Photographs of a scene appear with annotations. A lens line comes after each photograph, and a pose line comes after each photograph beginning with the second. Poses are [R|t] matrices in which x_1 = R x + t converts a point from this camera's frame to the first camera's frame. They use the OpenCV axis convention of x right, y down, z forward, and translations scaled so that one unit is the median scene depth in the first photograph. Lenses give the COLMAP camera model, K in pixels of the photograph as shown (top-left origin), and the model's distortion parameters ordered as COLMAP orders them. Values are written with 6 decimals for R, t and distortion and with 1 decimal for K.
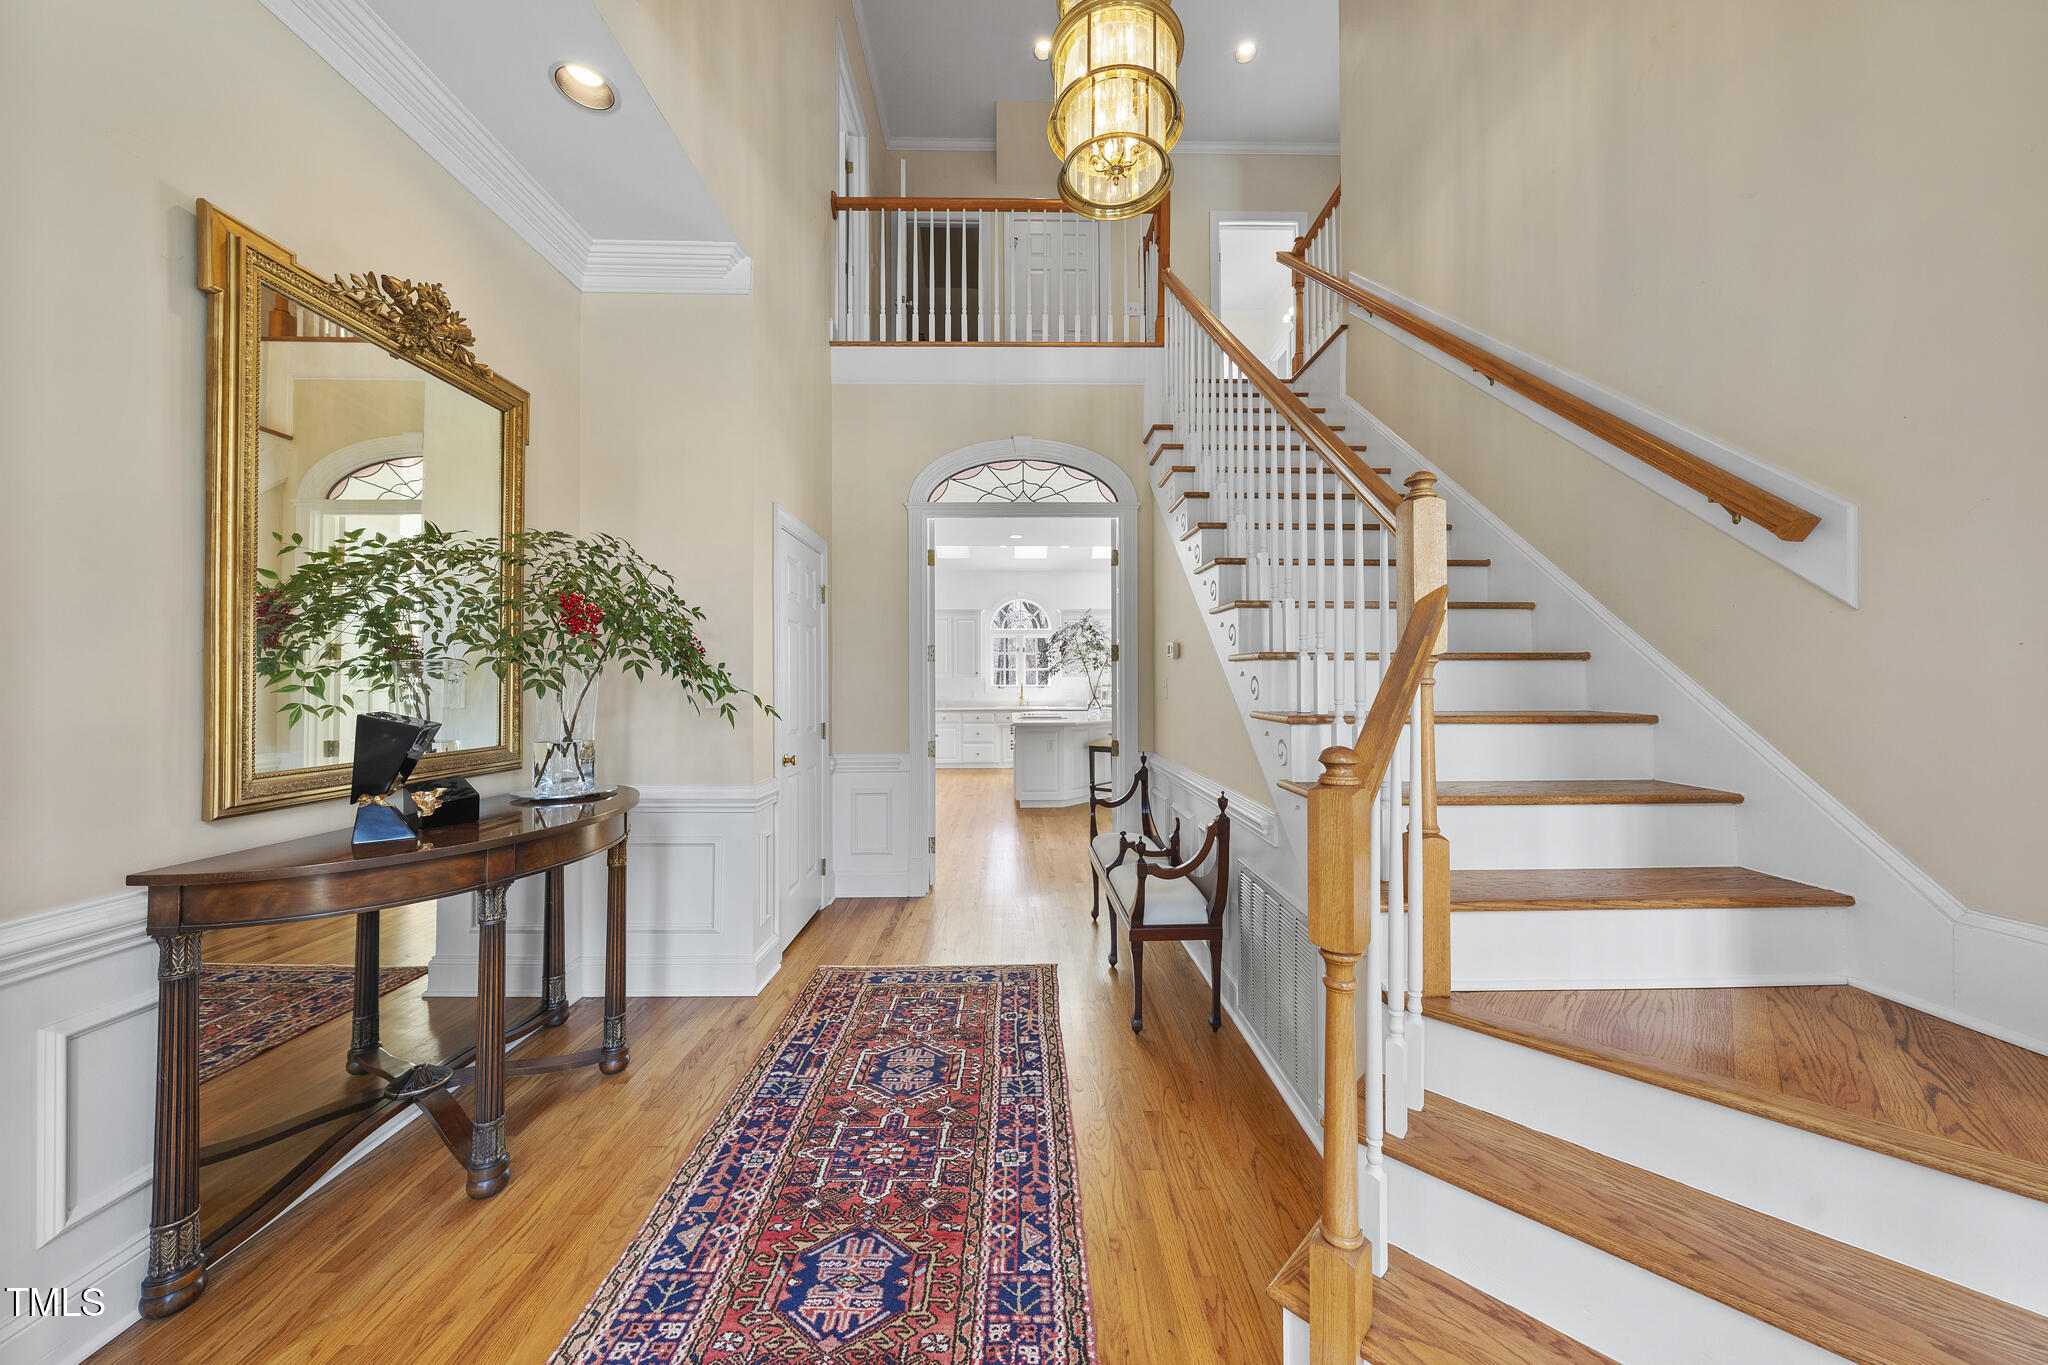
lens RADIAL K [[690.8, 0, 1033.4], [0, 690.8, 685.9], [0, 0, 1]] dist [0.002270, 0.000359]
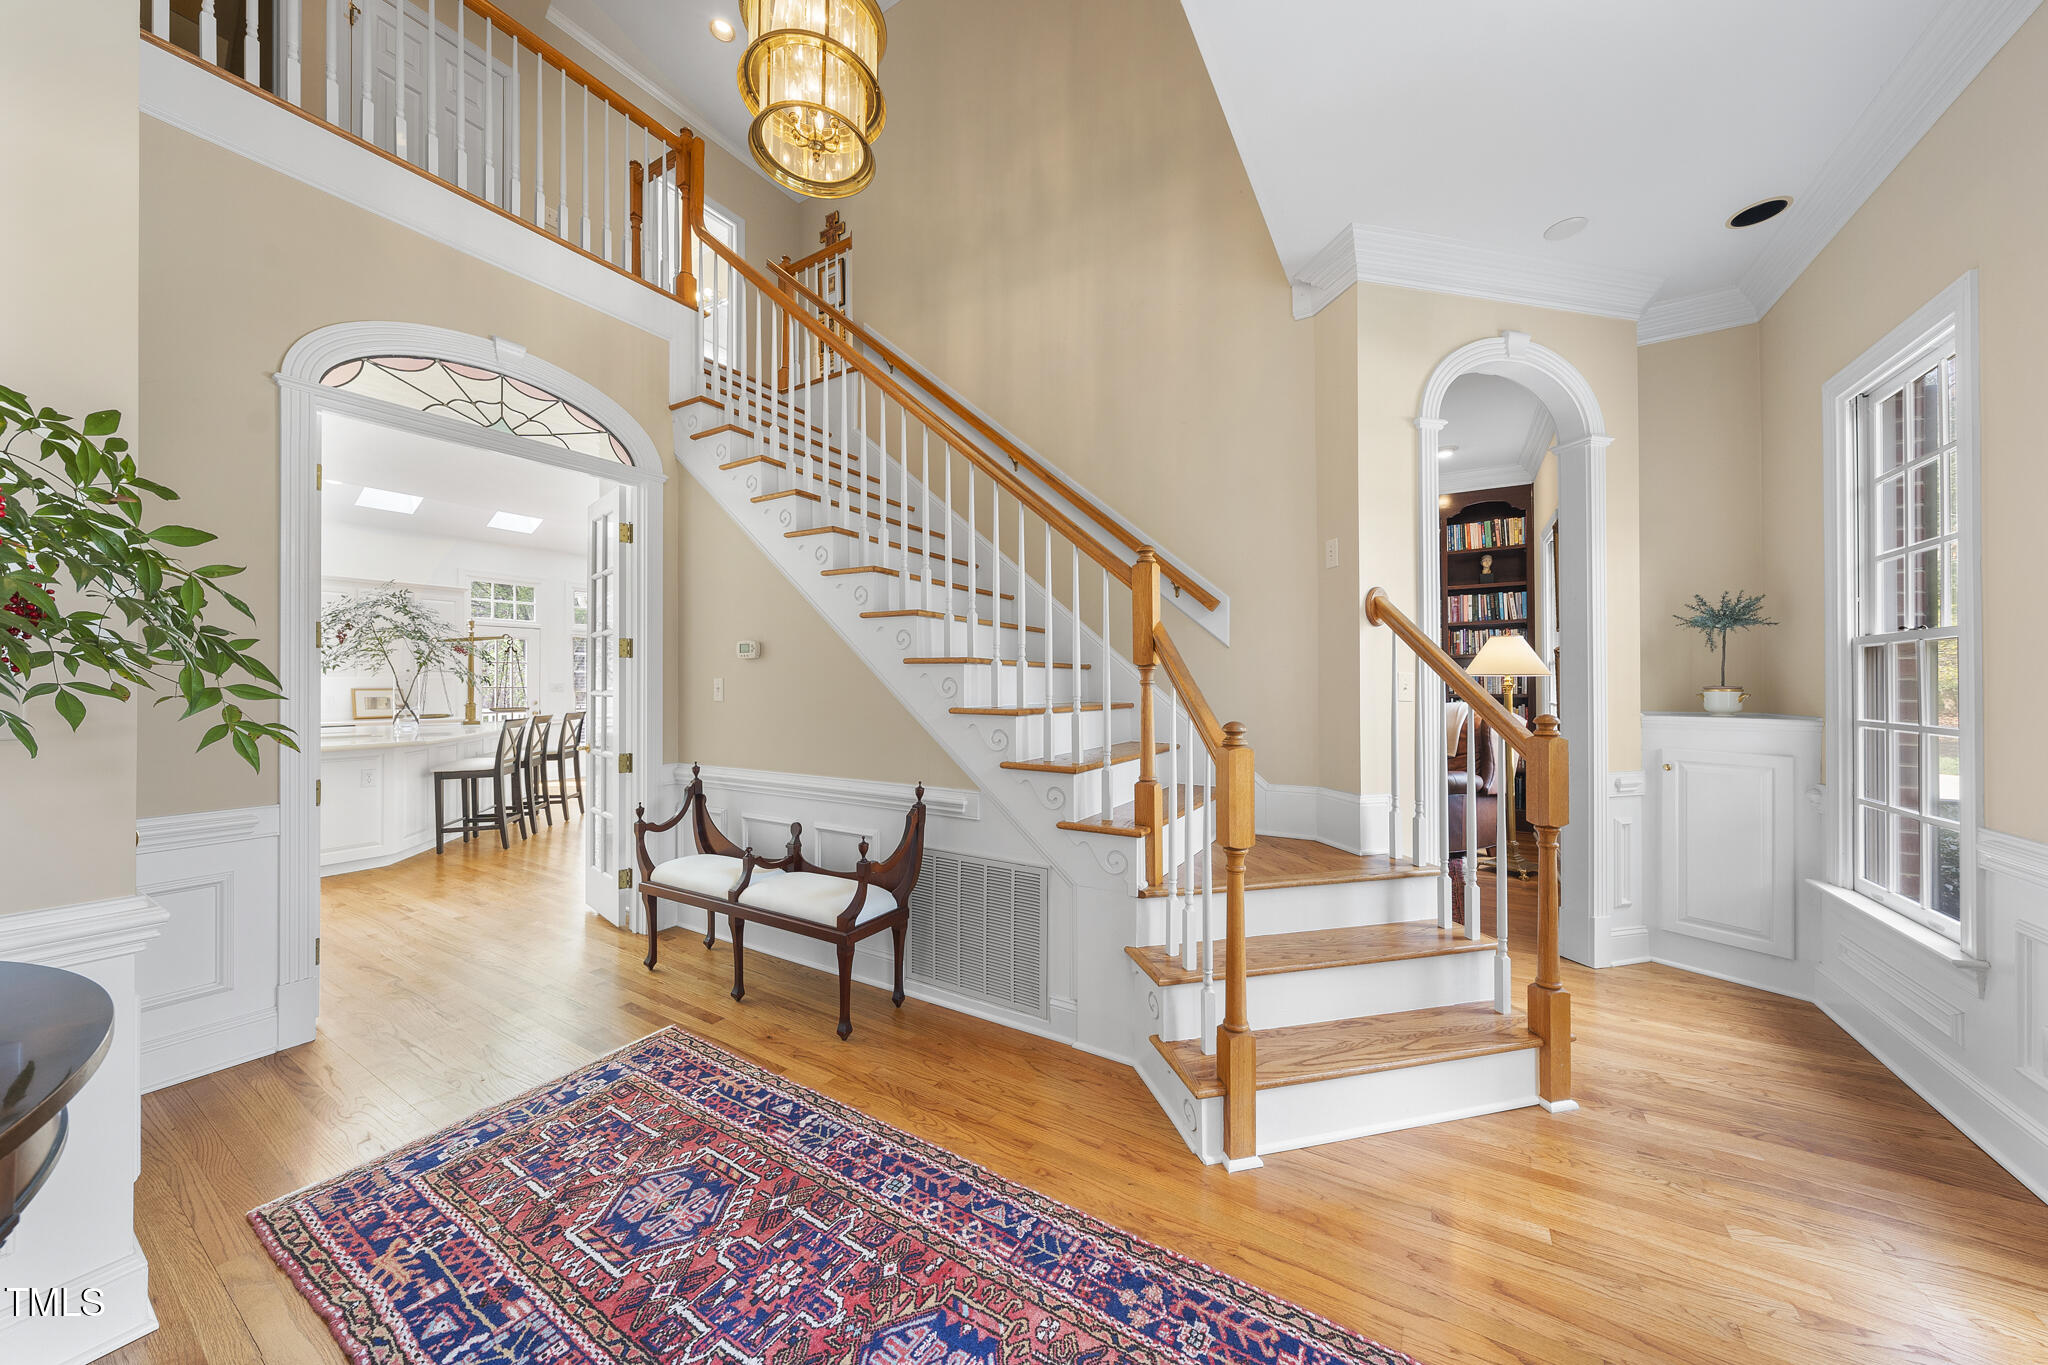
lens RADIAL K [[690.8, 0, 1026.0], [0, 690.8, 682.3], [0, 0, 1]] dist [0.002270, 0.000359]
pose [[0.540843, 0.004024, 0.841114, -0.761370], [0.004686, 0.999959, -0.007798, 0.005846], [-0.841110, 0.008159, 0.540802, 0.351485]]
